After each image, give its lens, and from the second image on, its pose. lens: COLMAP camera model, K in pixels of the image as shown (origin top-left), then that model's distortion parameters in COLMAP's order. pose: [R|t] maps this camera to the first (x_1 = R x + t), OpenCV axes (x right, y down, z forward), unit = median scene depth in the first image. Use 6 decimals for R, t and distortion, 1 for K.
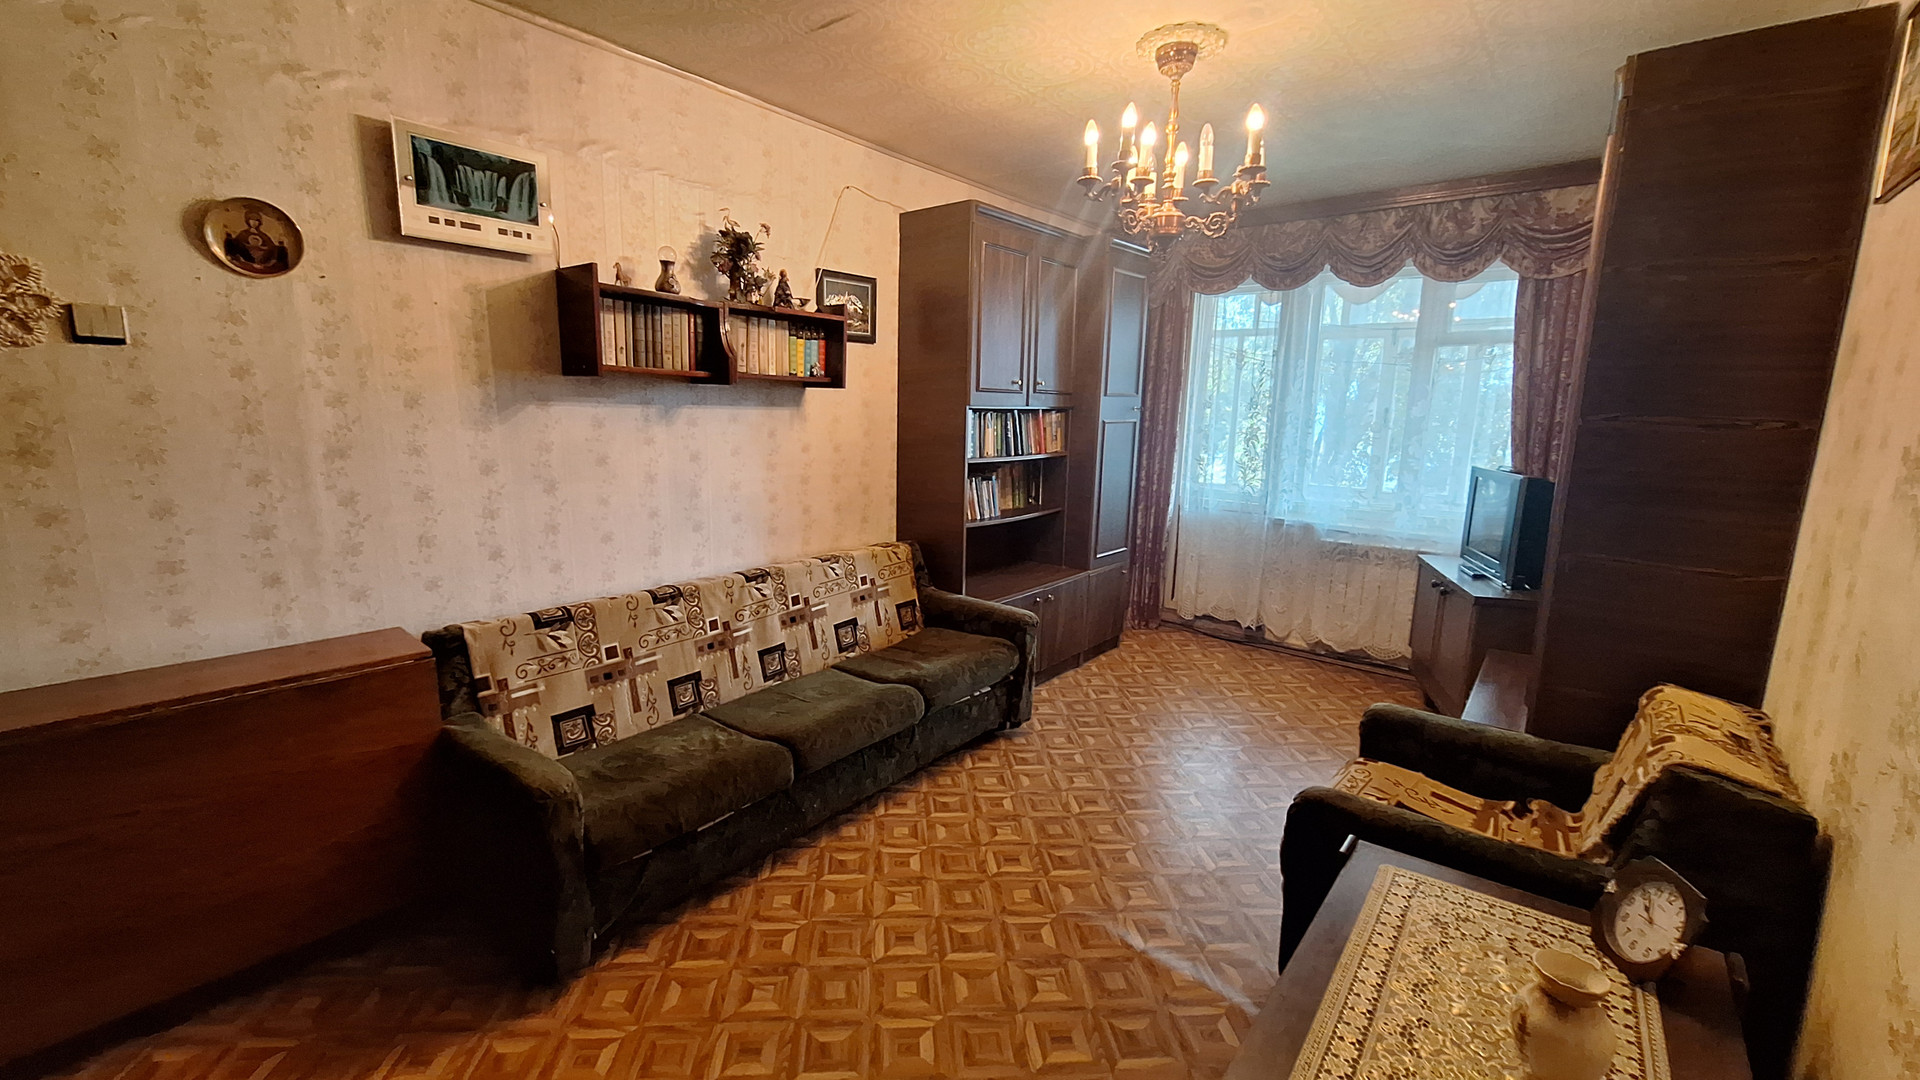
lens RADIAL K [[762.7, 0, 959.1], [0, 762.7, 548.2], [0, 0, 1]] dist [-0.000404, -0.000073]
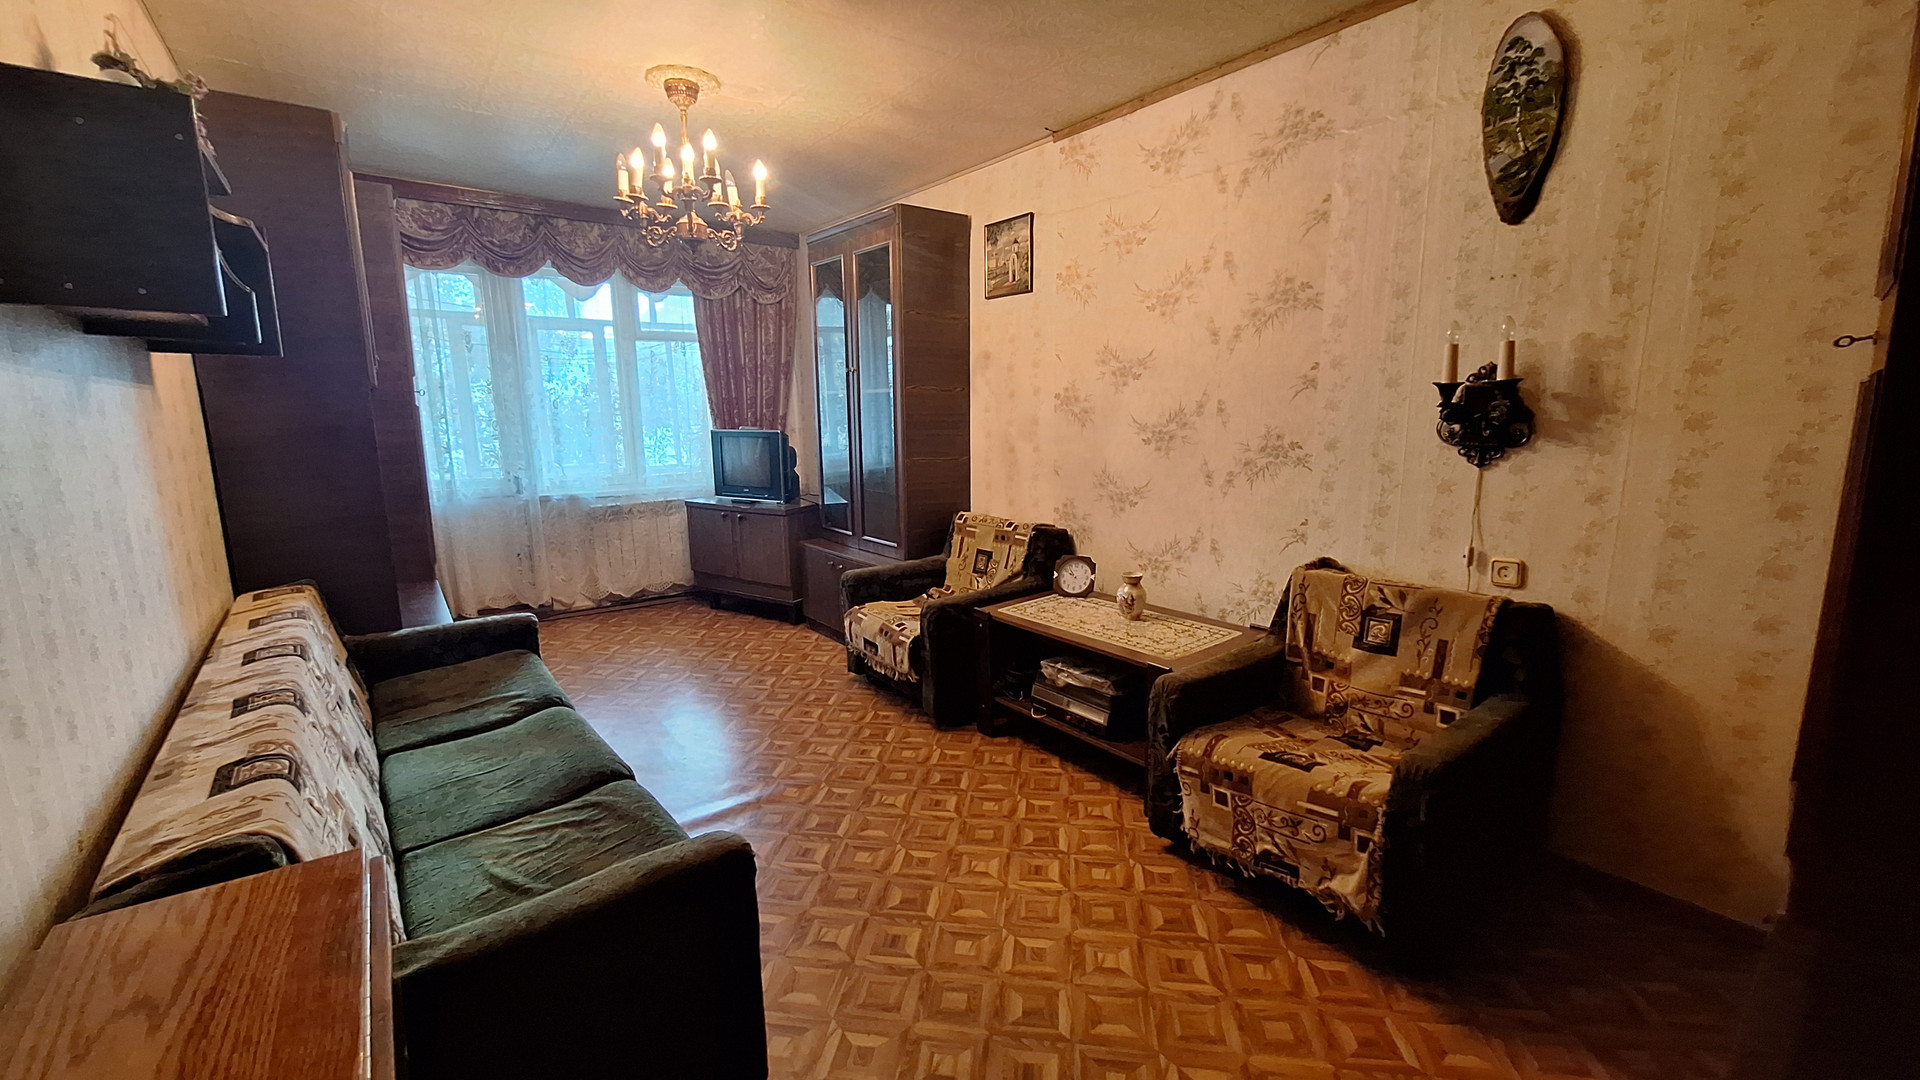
lens RADIAL K [[748.6, 0, 951.1], [0, 748.6, 531.7], [0, 0, 1]] dist [-0.000172, -0.000010]
pose [[0.239622, -0.184725, 0.953131, -0.618127], [0.191313, 0.971467, 0.140181, -0.037795], [-0.951830, 0.148756, 0.268125, 0.270543]]
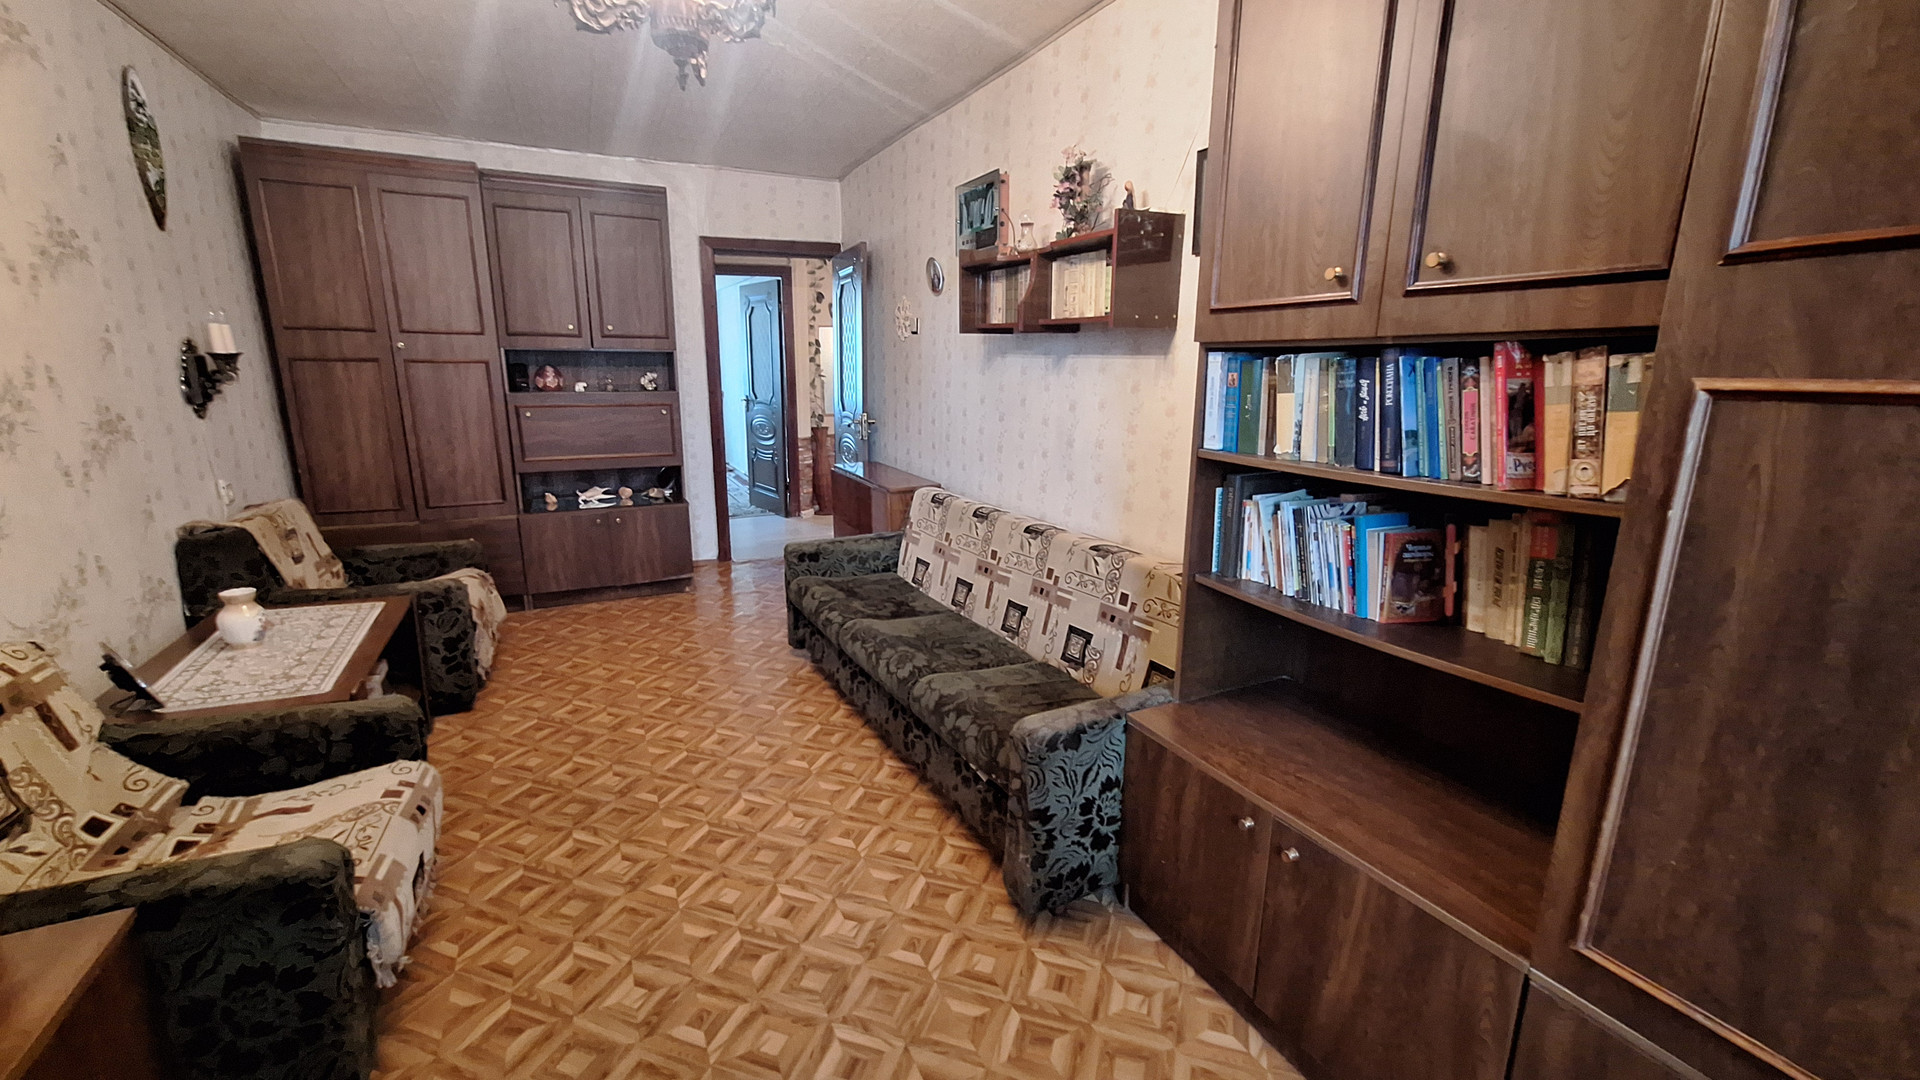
lens RADIAL K [[813.2, 0, 961.8], [0, 813.2, 556.1], [0, 0, 1]] dist [-0.000291, -0.000004]
pose [[-0.428032, 0.188296, -0.883931, 0.609893], [-0.181252, 0.940299, 0.288072, -0.188314], [0.885402, 0.283518, -0.368349, 1.146949]]
